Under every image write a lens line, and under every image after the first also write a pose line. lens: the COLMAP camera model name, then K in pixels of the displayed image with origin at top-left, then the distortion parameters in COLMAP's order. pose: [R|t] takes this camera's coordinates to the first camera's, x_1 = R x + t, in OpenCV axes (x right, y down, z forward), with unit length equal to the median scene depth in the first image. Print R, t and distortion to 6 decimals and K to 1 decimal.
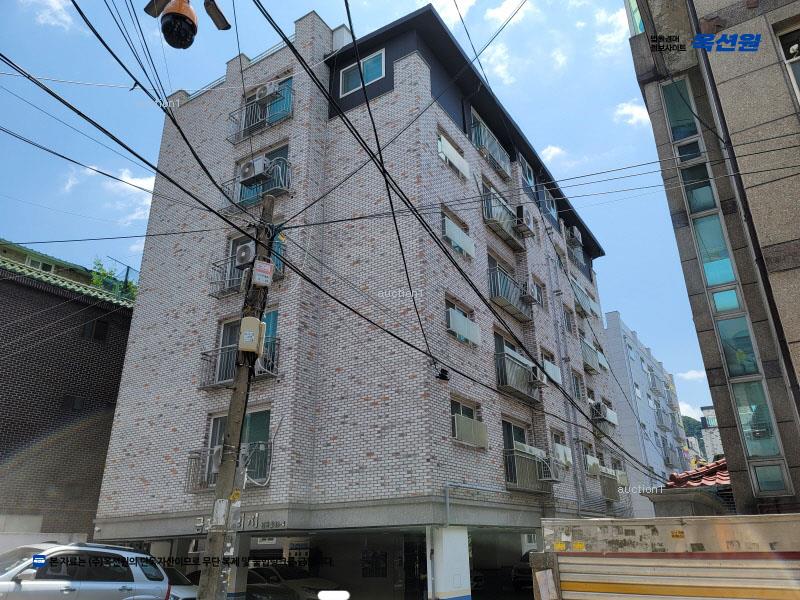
lens RADIAL K [[571.0, 0, 435.6], [0, 571.0, 302.5], [0, 0, 1]] dist [0.064420, -0.047623]
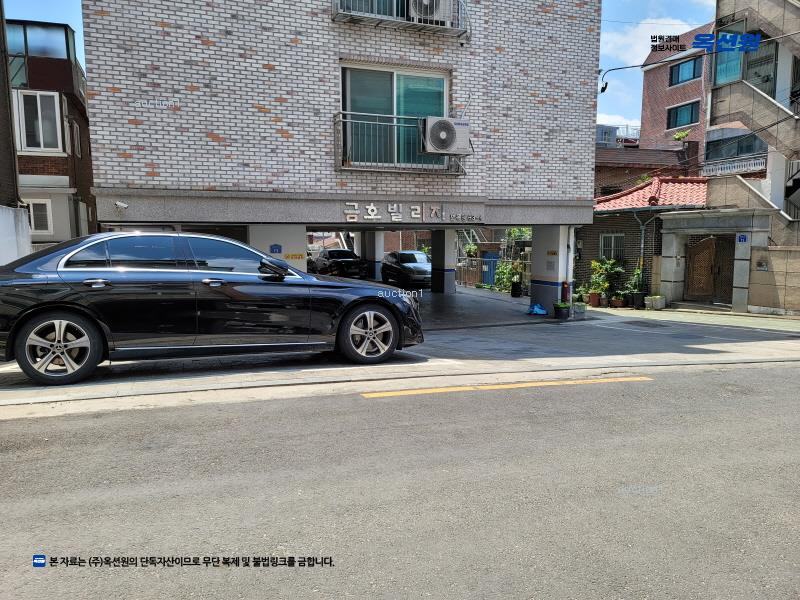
lens RADIAL K [[571.0, 0, 396.4], [0, 571.0, 298.6], [0, 0, 1]] dist [0.064420, -0.047623]
pose [[0.633322, -0.058703, 0.771659, -0.916074], [-0.300697, 0.900105, 0.315265, 0.218755], [-0.713082, -0.431699, 0.552404, 0.463391]]
